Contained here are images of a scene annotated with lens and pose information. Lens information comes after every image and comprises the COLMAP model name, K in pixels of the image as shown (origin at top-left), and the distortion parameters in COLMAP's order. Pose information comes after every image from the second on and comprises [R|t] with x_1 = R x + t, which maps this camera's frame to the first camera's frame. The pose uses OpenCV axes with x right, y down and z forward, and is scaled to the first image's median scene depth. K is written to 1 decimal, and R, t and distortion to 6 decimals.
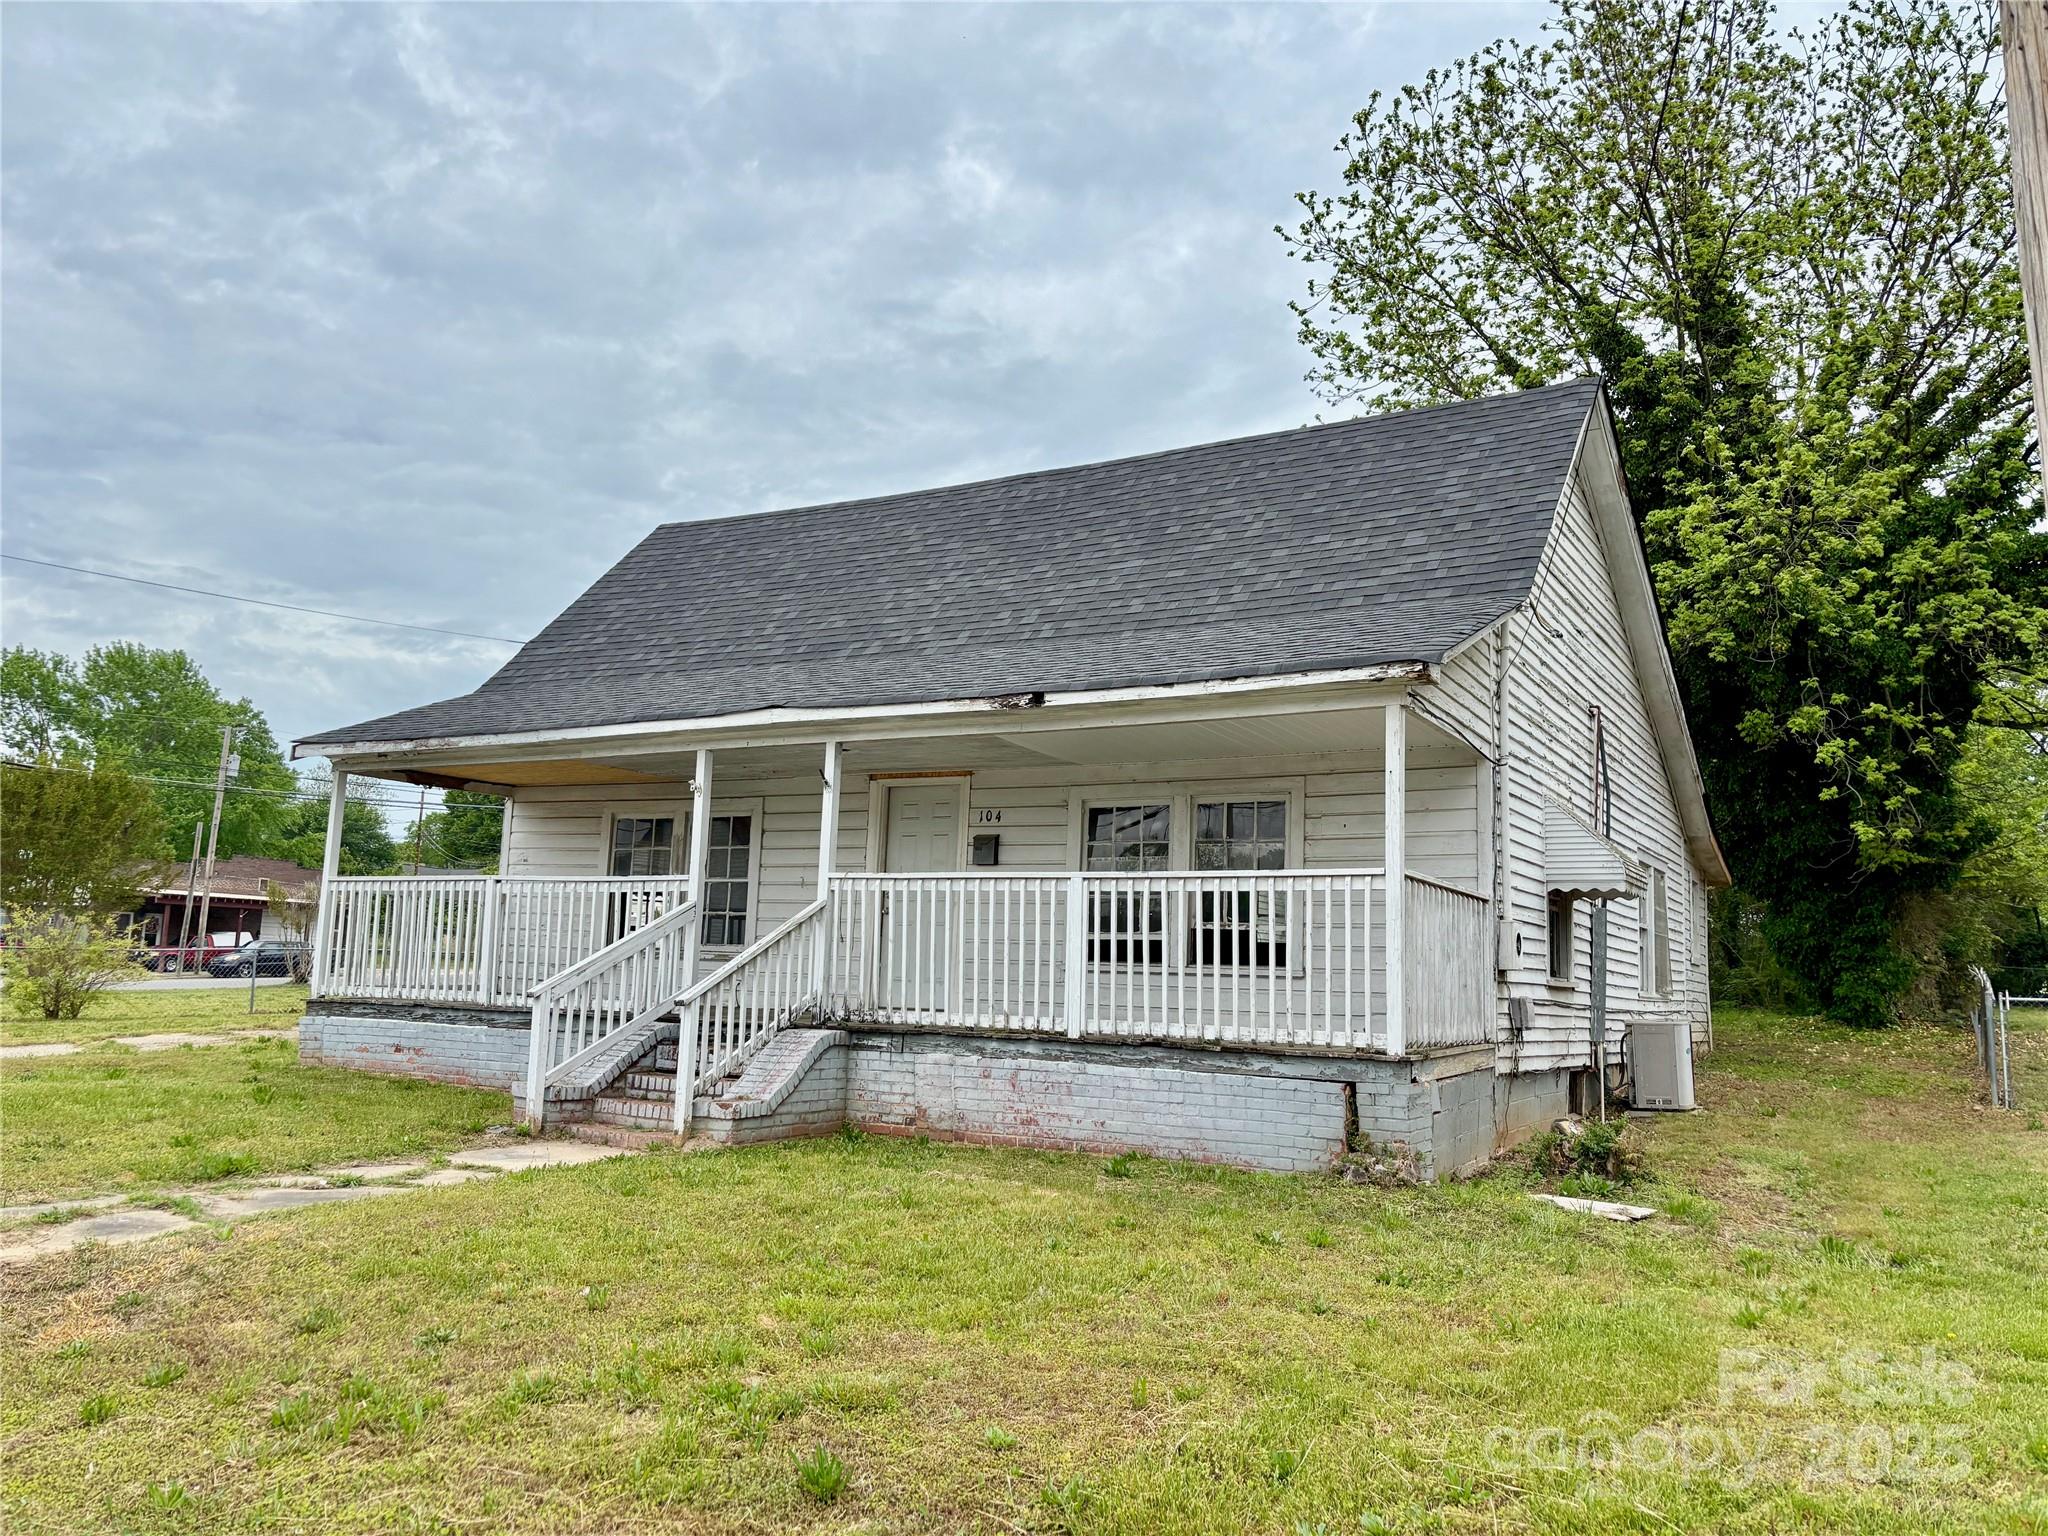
lens RADIAL K [[1547.5, 0, 1024.0], [0, 1547.5, 768.0], [0, 0, 1]] dist [0.184043, -0.465159]
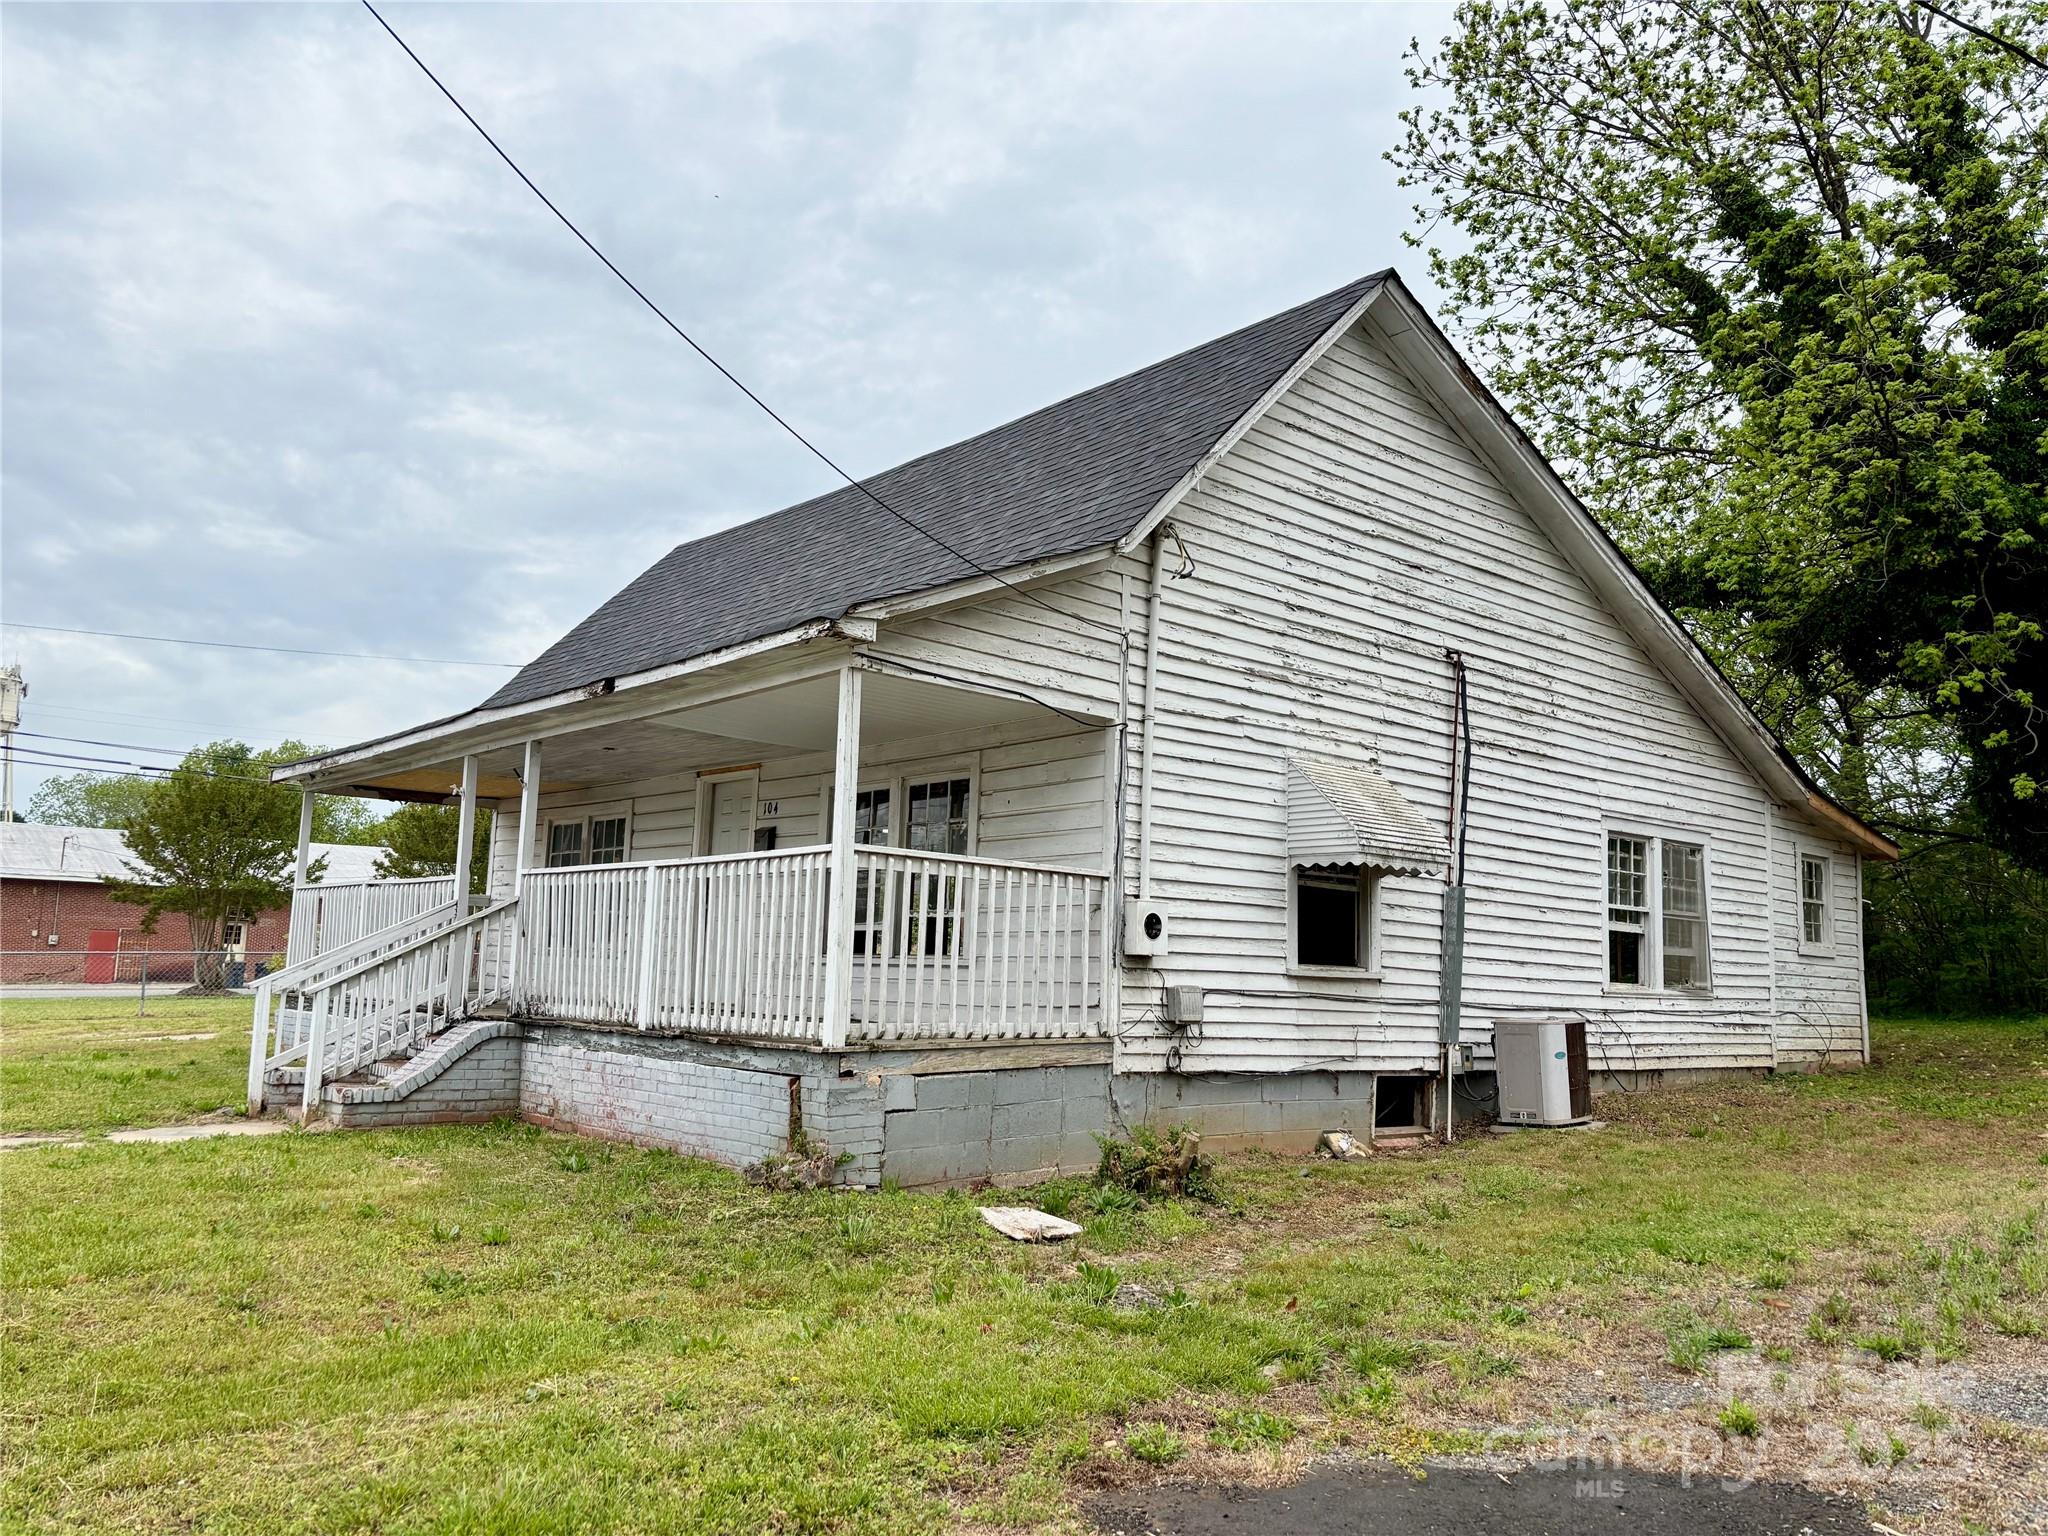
lens RADIAL K [[1547.5, 0, 1024.0], [0, 1547.5, 768.0], [0, 0, 1]] dist [0.184043, -0.465159]
pose [[0.935760, -0.048821, -0.349243, 0.572349], [0.047263, 0.998798, -0.012986, 0.031466], [0.349457, -0.004355, 0.936942, 0.154994]]
